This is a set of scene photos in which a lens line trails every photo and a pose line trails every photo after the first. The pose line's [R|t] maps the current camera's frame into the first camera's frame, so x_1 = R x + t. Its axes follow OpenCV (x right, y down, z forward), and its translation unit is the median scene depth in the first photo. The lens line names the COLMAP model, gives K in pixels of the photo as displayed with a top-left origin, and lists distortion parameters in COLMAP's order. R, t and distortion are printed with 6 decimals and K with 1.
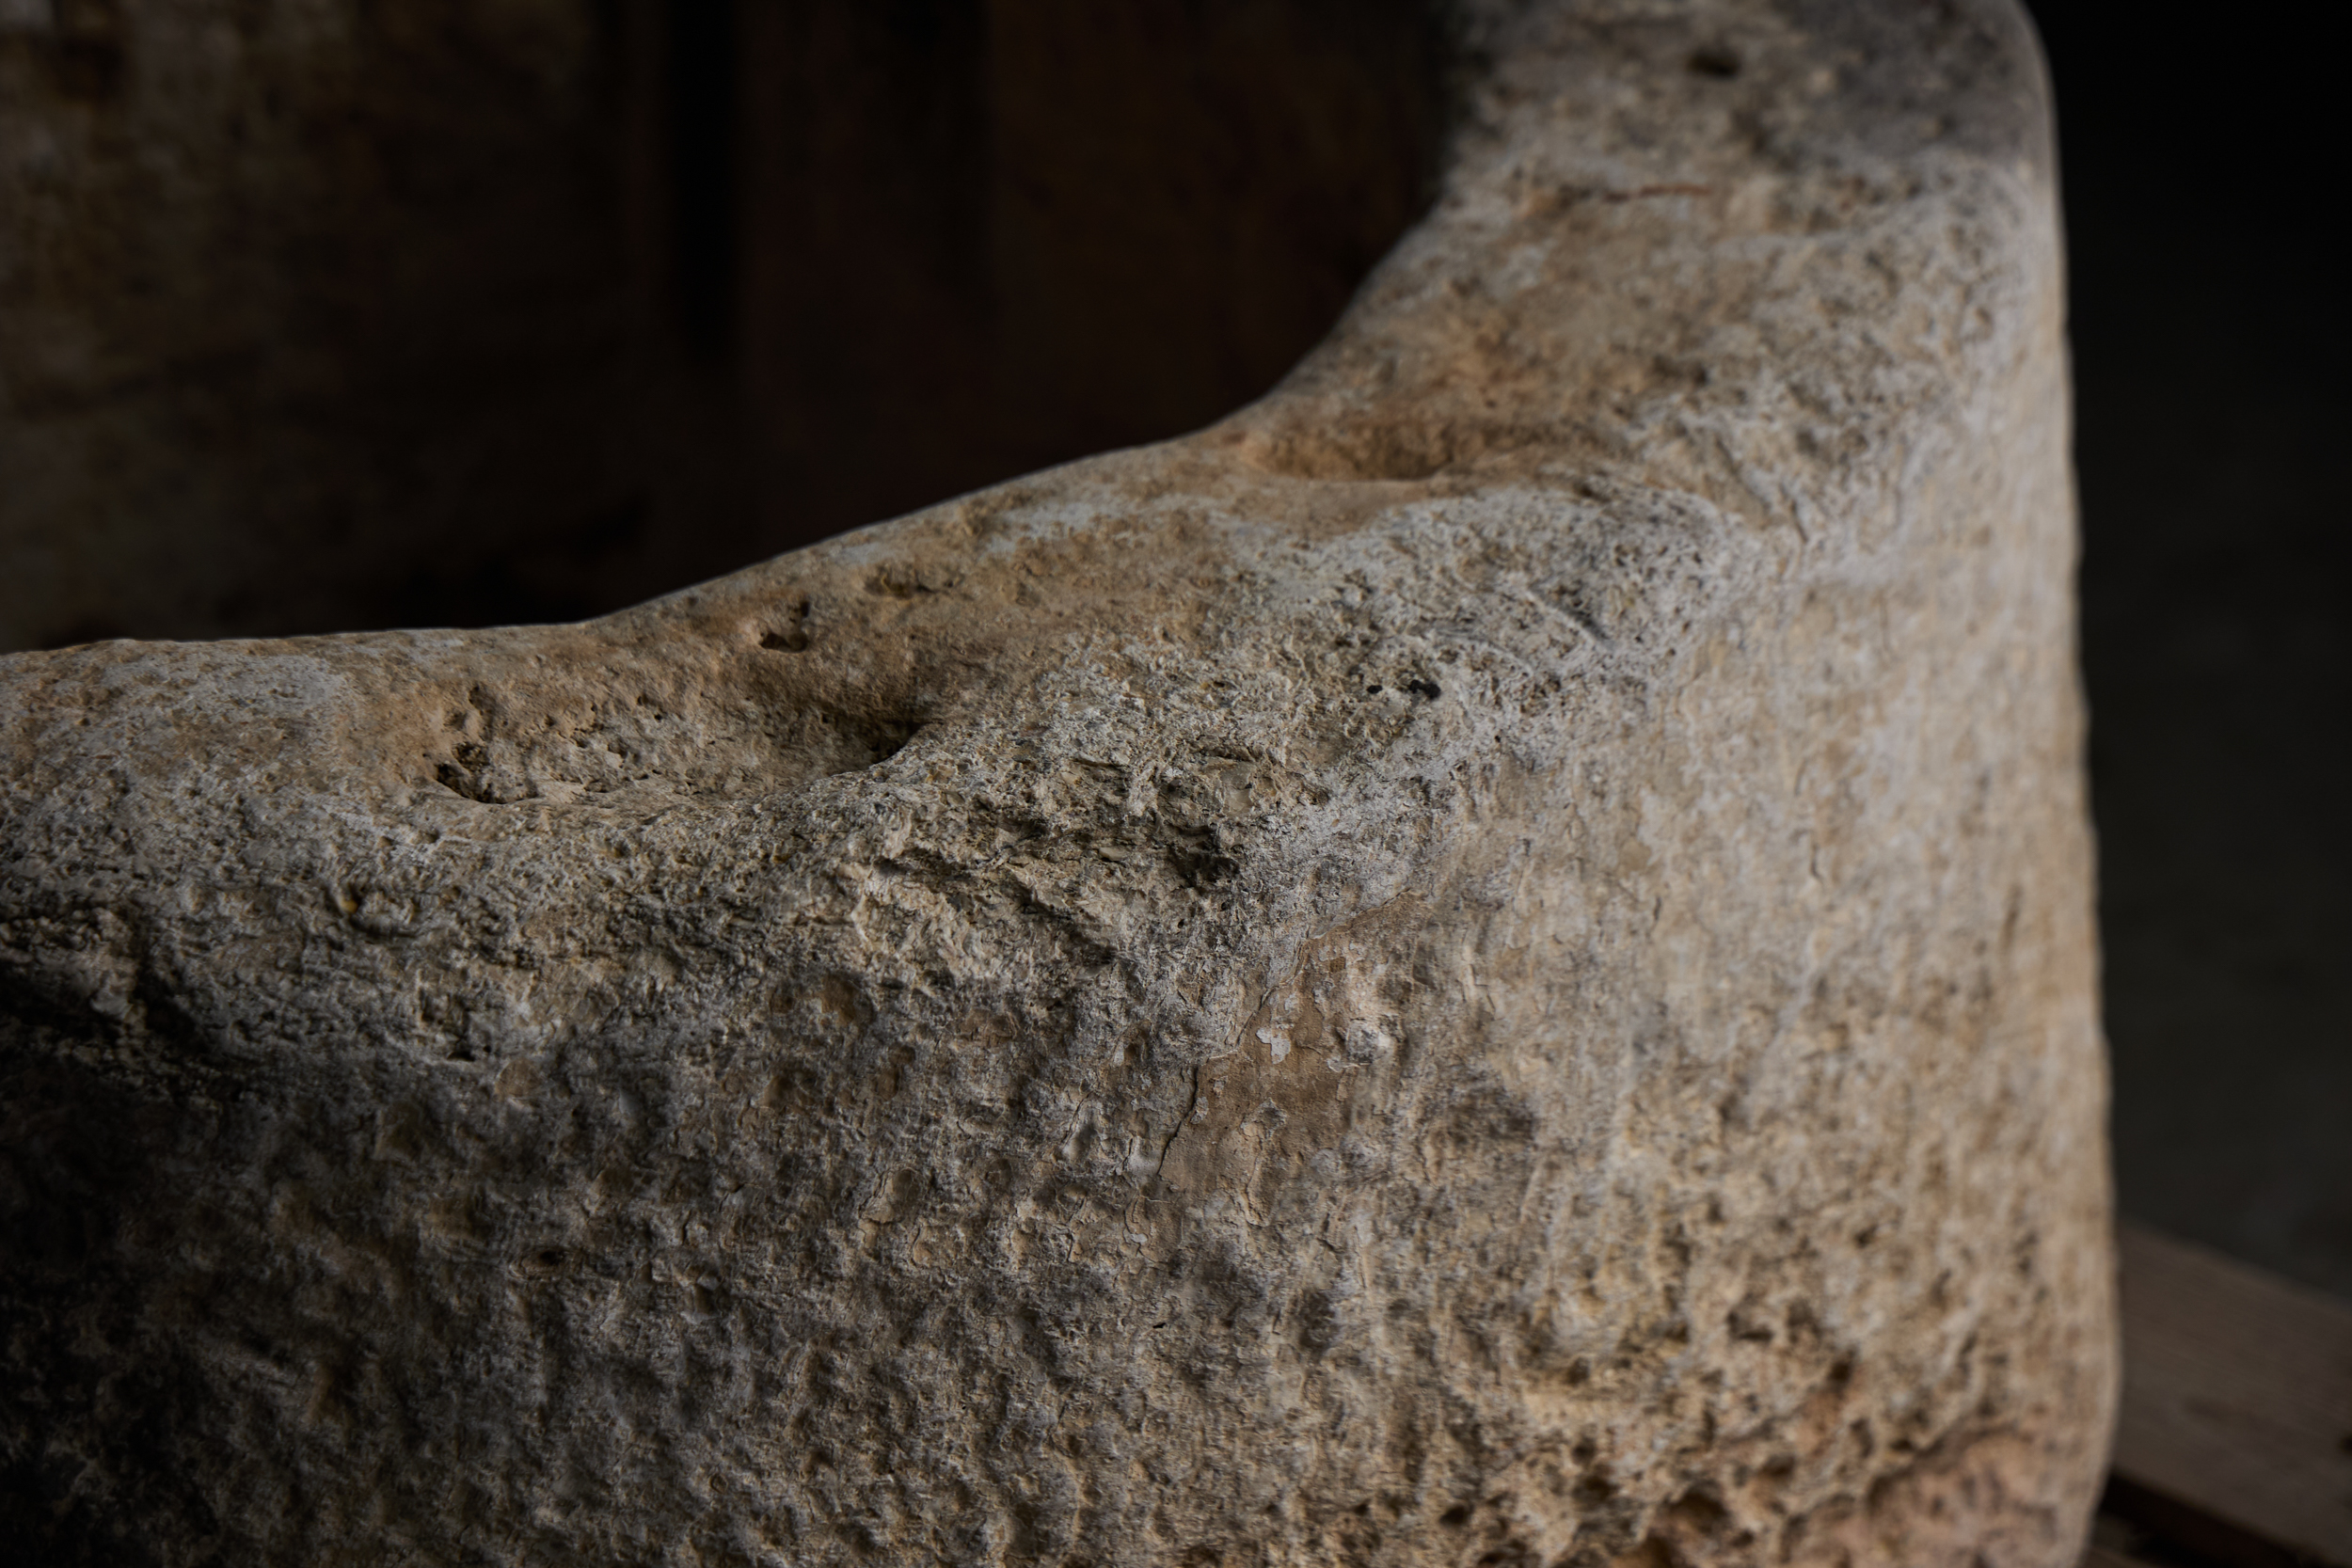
lens RADIAL K [[6738.8, 0, 1124.8], [0, 6738.8, 774.3], [0, 0, 1]] dist [-0.036276, 0.802794]
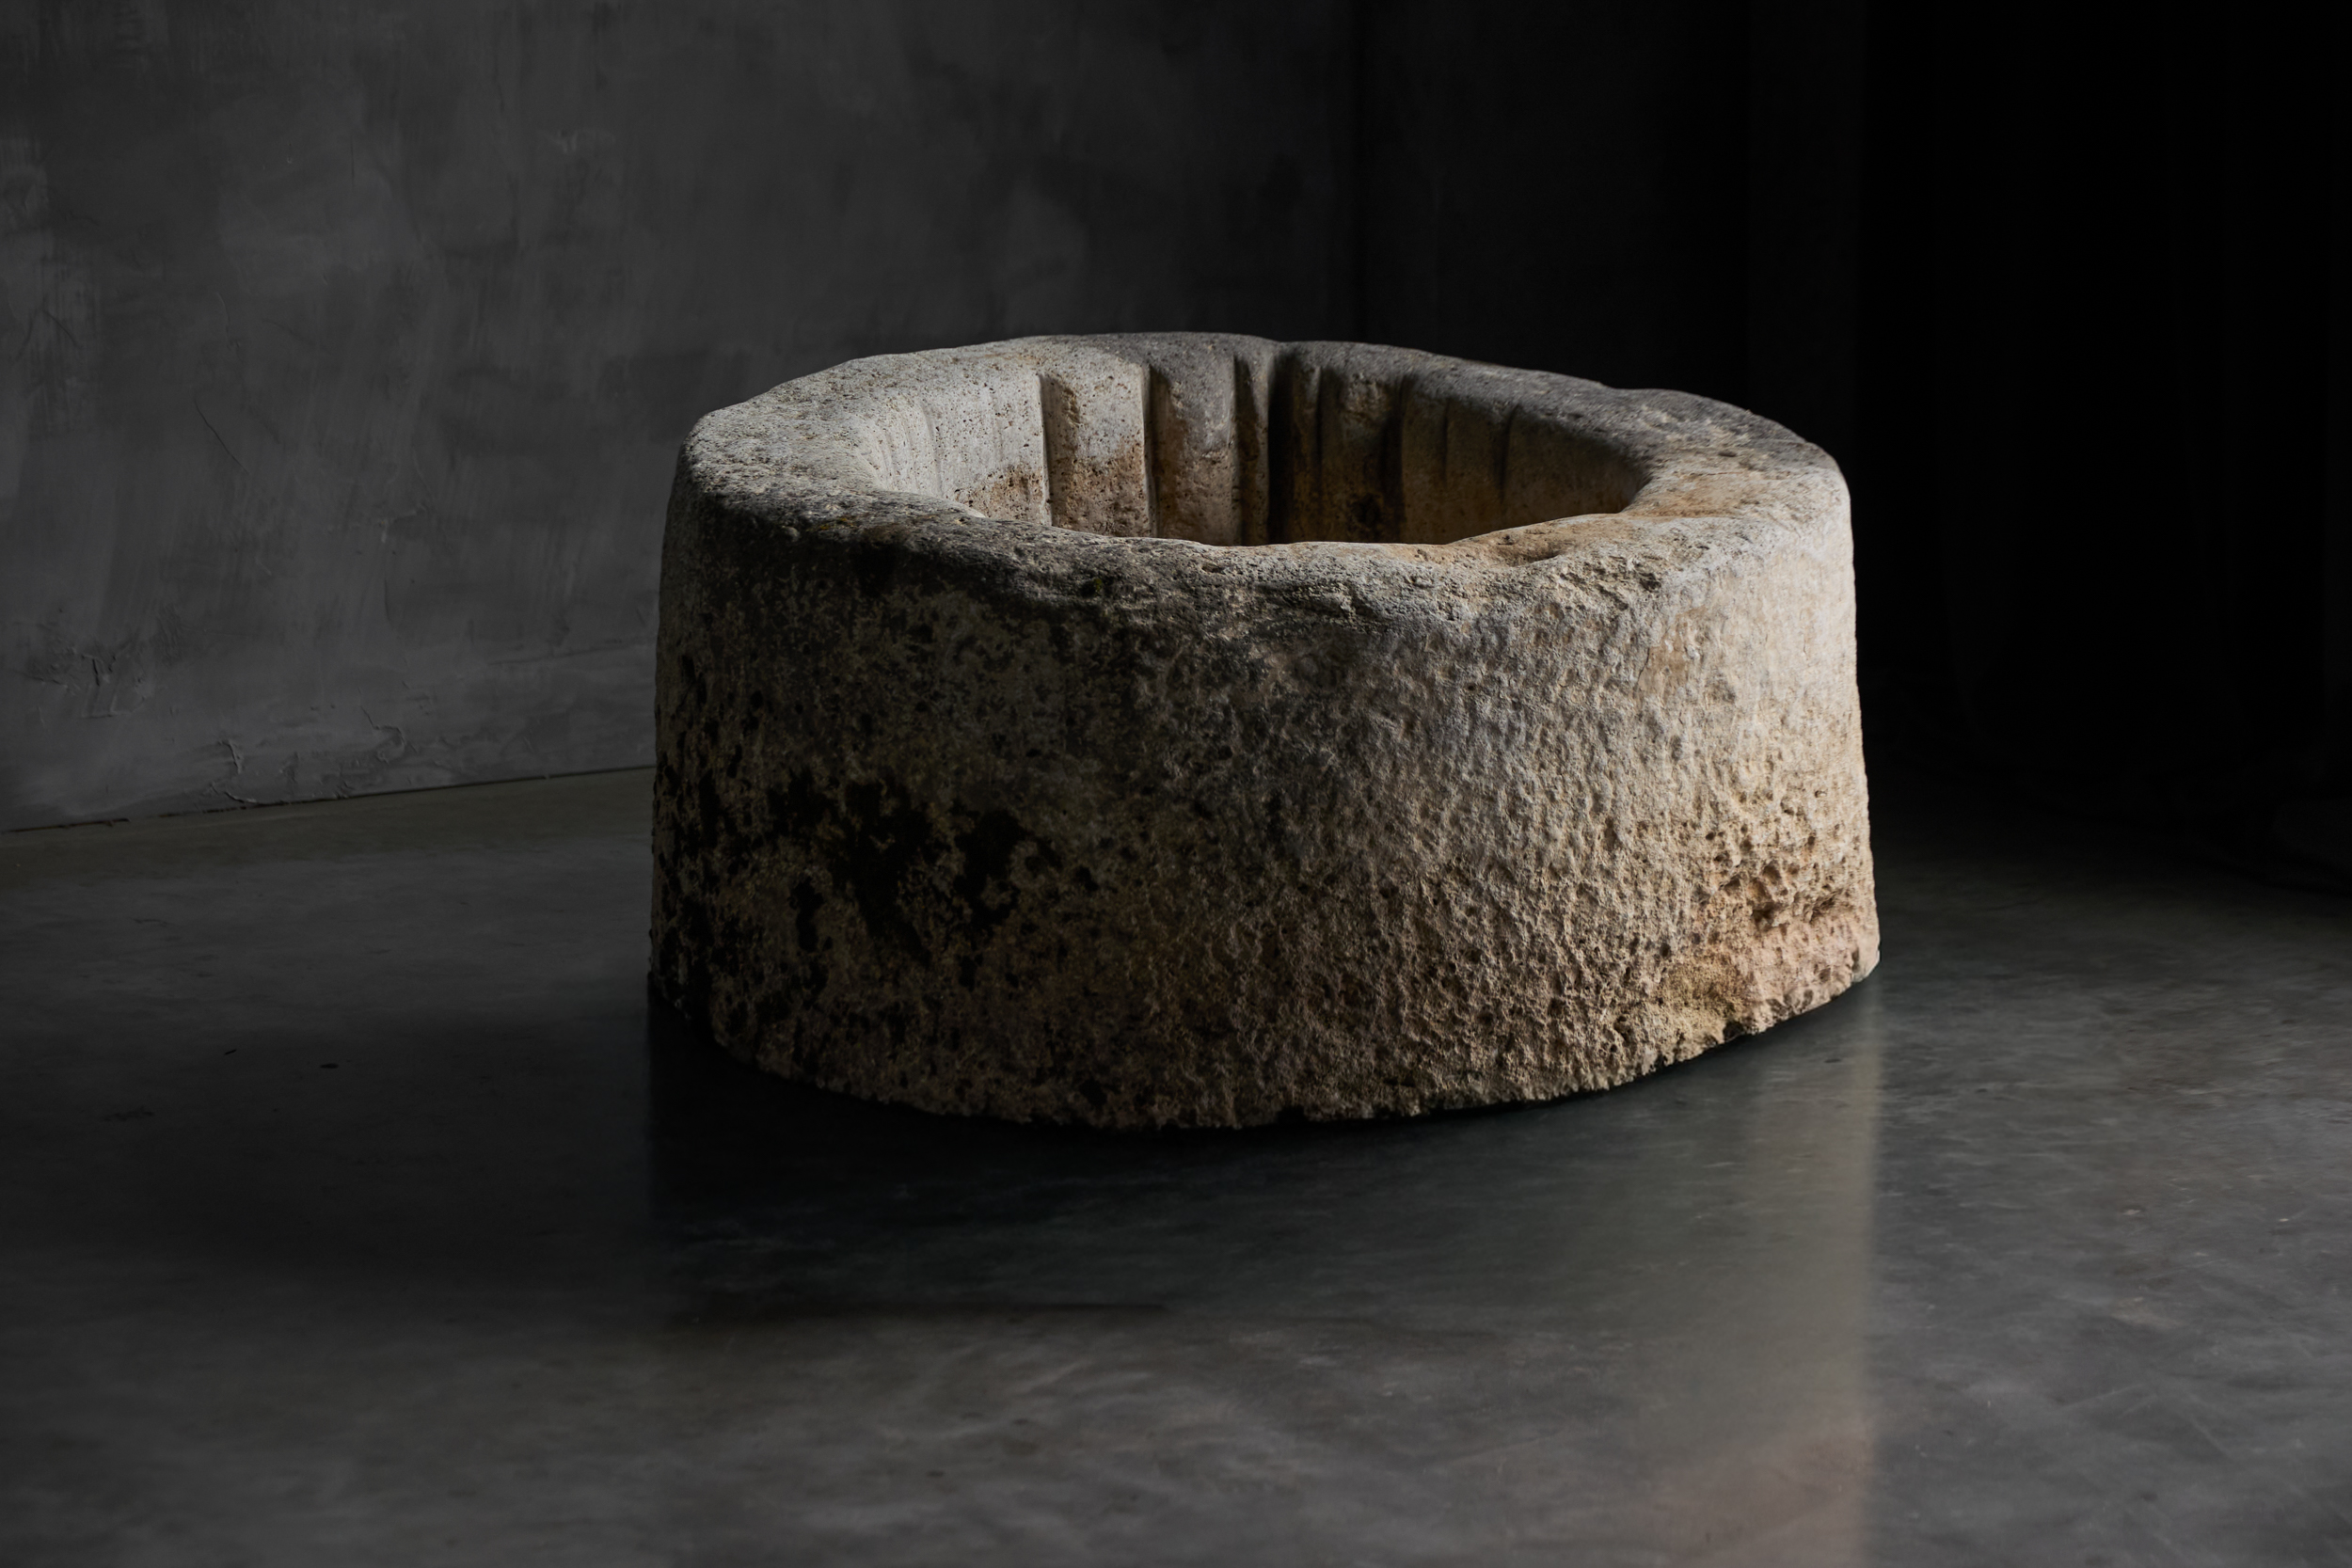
lens RADIAL K [[7245.1, 0, 1176.0], [0, 7245.1, 784.0], [0, 0, 1]] dist [-0.003281, 1.033491]
pose [[0.988329, -0.002023, 0.152323, -0.732155], [0.046016, 0.957166, -0.285861, 1.071475], [-0.145220, 0.289534, 0.946087, -2.226876]]
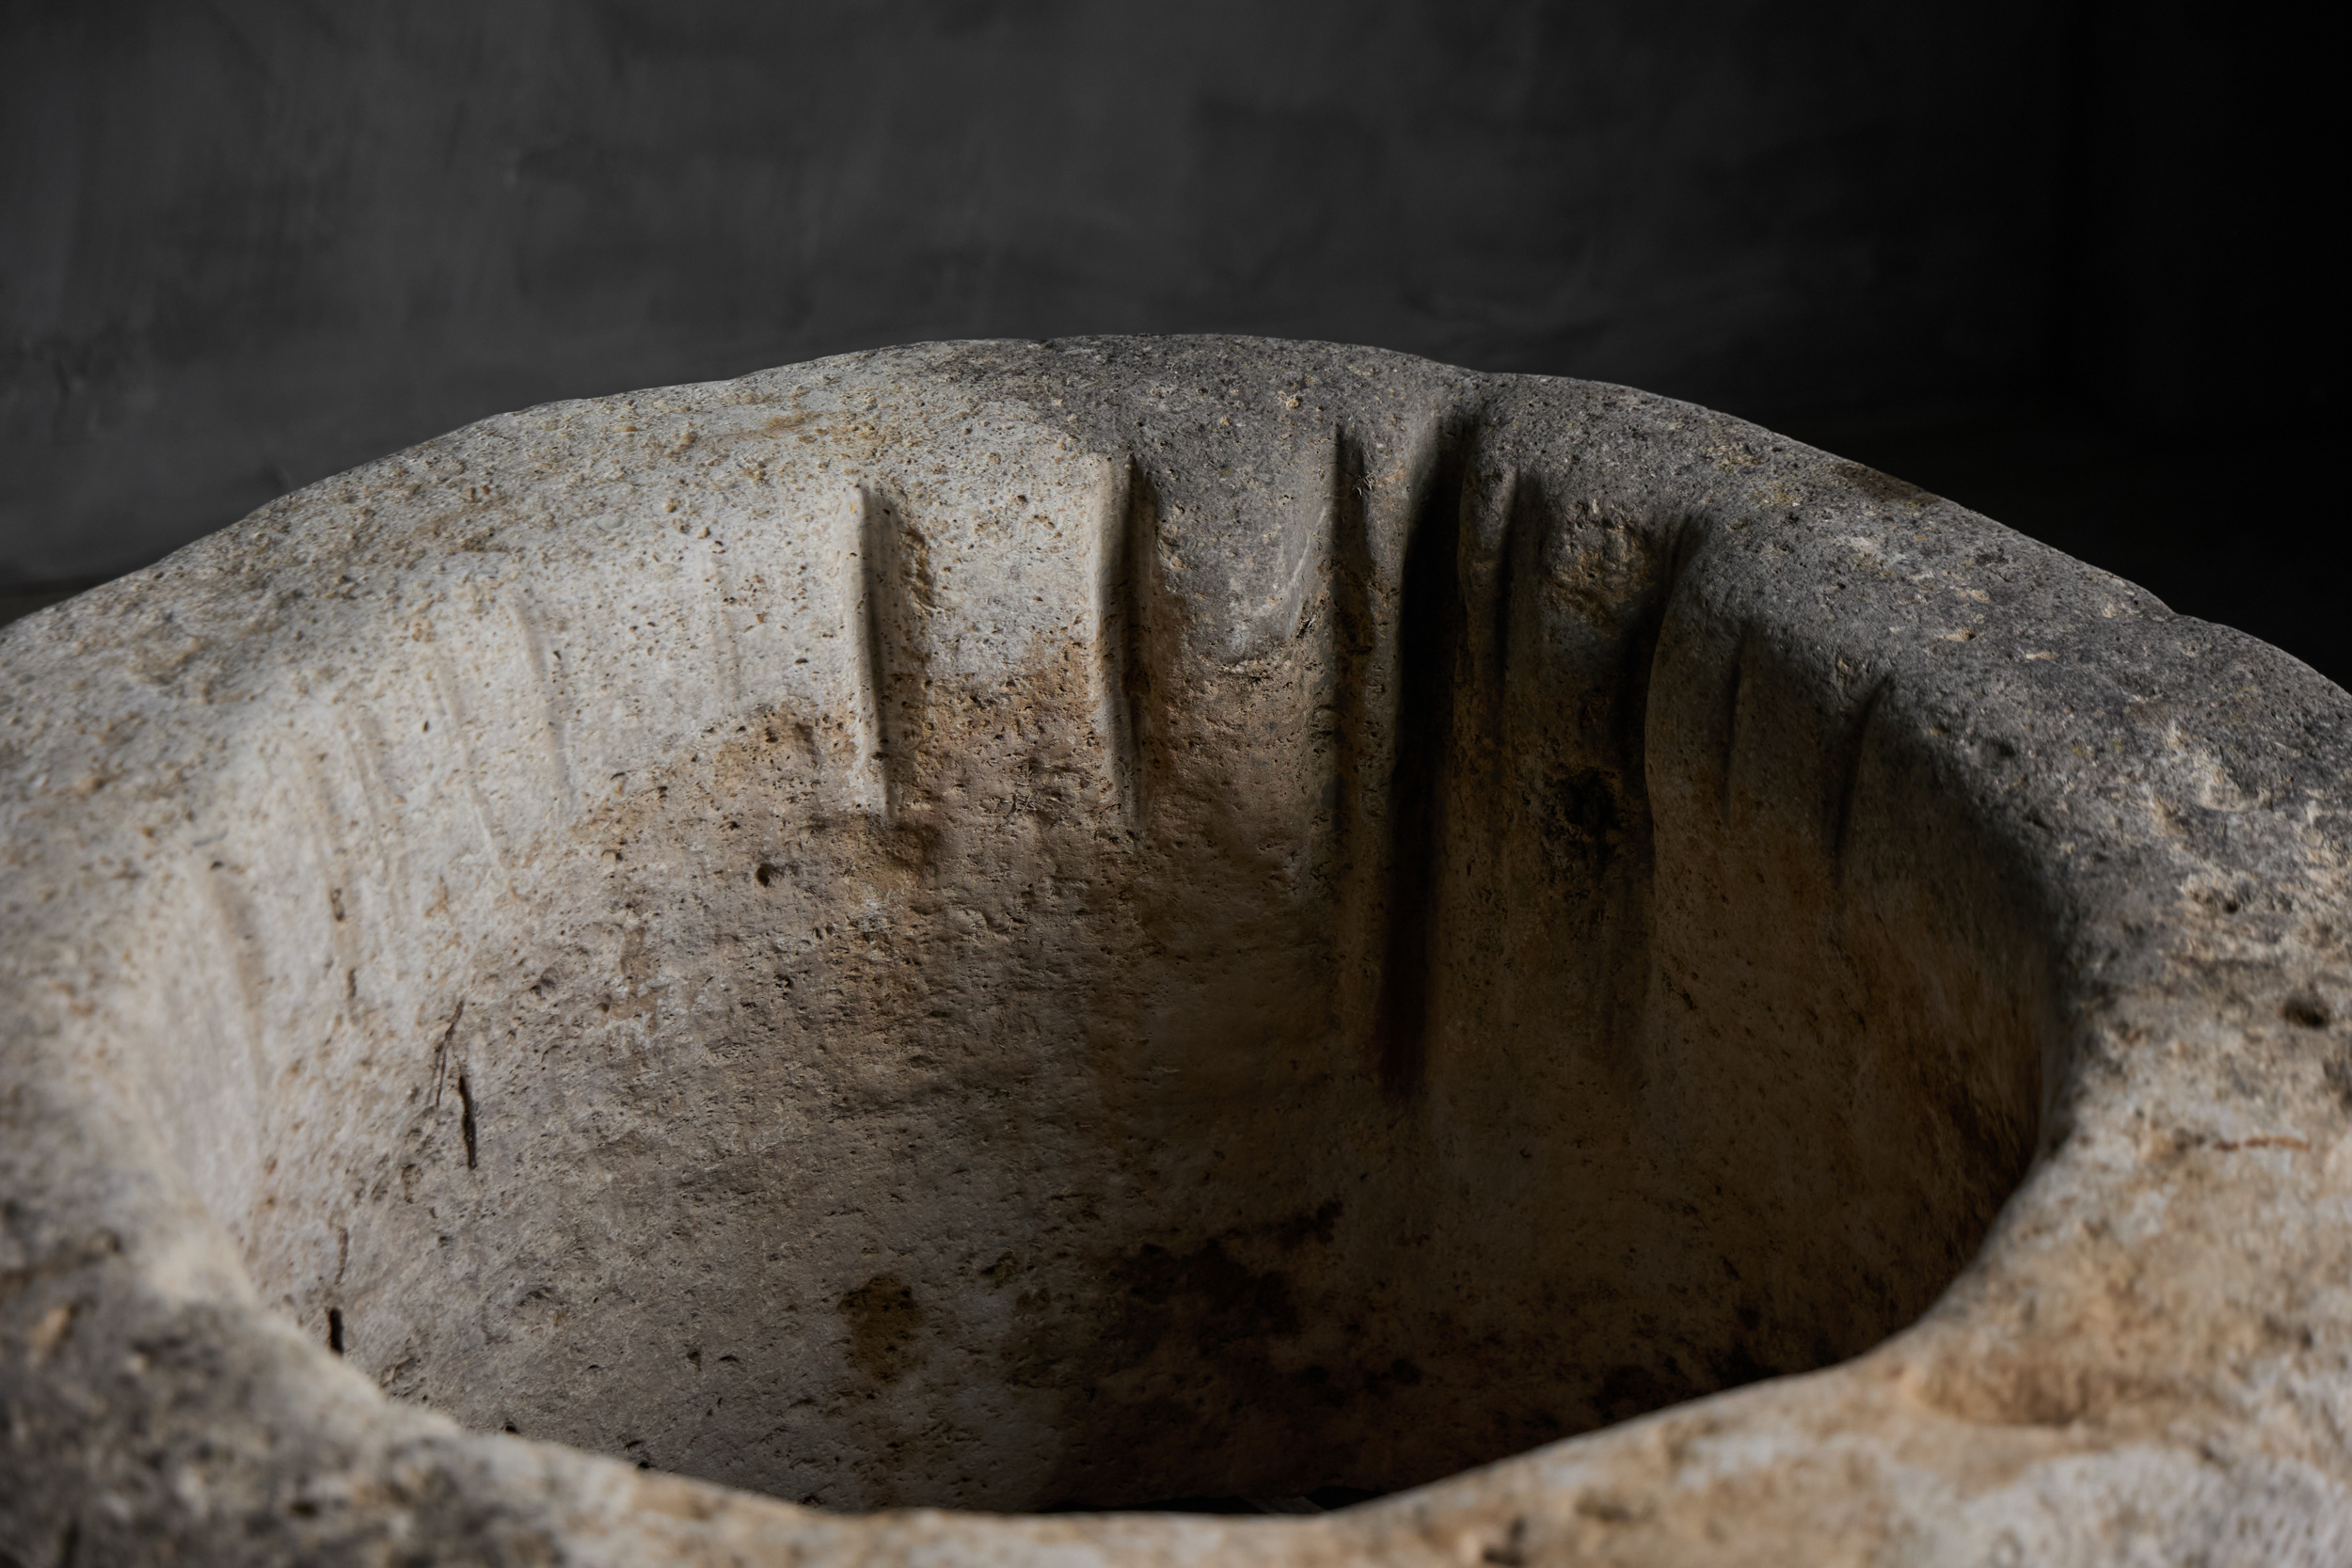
lens RADIAL K [[4943.3, 0, 1178.5], [0, 4943.3, 708.1], [0, 0, 1]] dist [-0.035565, -0.015317]
pose [[0.994396, 0.058357, -0.088158, -0.039078], [-0.063530, 0.996348, -0.057047, -0.111091], [0.084507, 0.062328, 0.994472, 0.153018]]
